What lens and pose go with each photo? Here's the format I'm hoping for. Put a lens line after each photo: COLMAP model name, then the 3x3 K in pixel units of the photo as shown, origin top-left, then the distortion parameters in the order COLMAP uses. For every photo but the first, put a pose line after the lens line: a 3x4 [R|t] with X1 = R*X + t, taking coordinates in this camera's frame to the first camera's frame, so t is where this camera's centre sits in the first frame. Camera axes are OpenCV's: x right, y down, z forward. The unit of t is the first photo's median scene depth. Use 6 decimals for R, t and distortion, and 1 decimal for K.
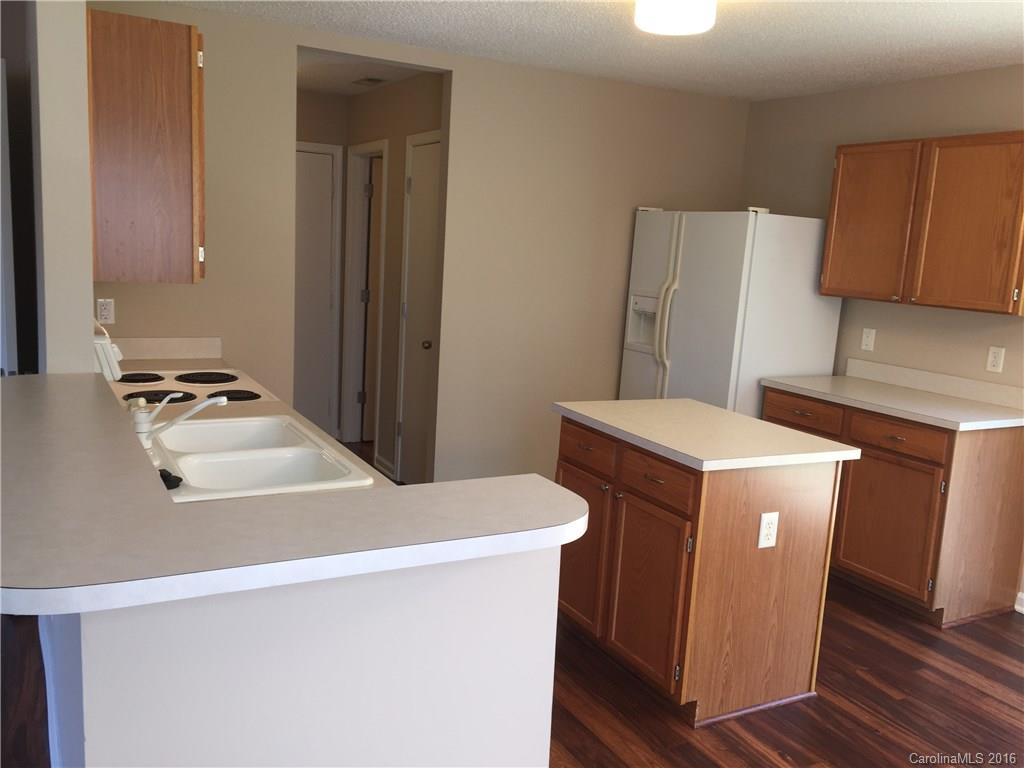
lens RADIAL K [[865.5, 0, 511.2], [0, 865.5, 384.7], [0, 0, 1]] dist [0.051386, -0.048144]
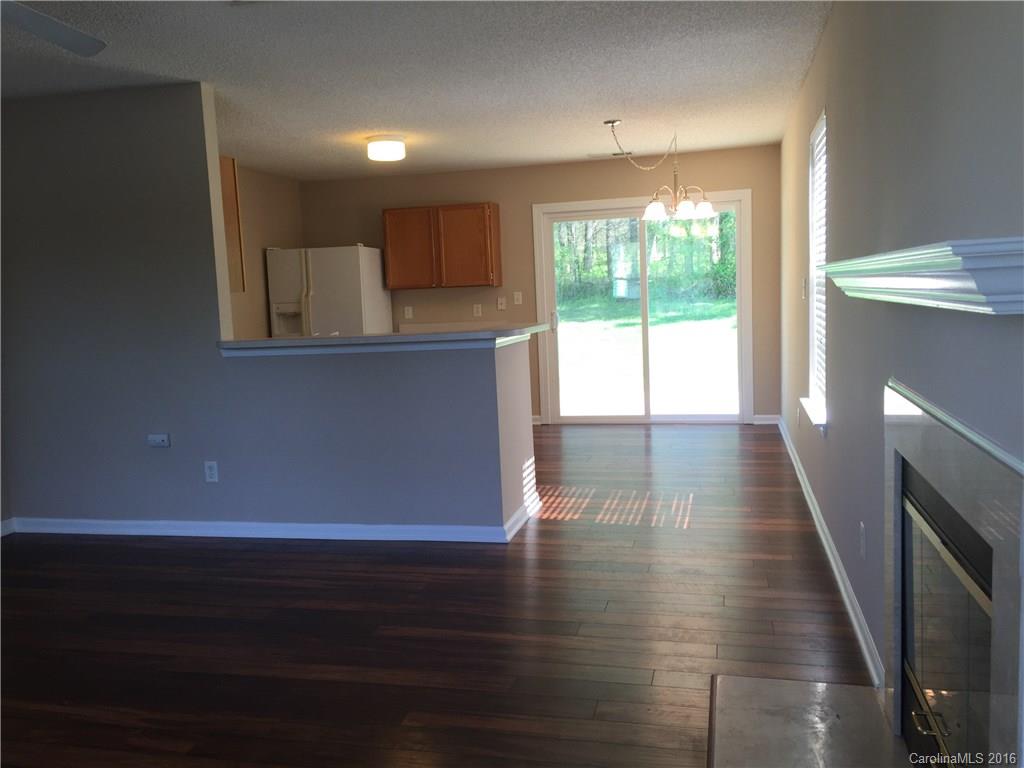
lens RADIAL K [[865.5, 0, 512.0], [0, 865.5, 383.1], [0, 0, 1]] dist [0.051386, -0.048144]
pose [[0.640965, -0.169130, 0.748704, -0.869158], [0.204641, 0.977771, 0.045682, 0.057623], [-0.739787, 0.123935, 0.661328, -0.363509]]
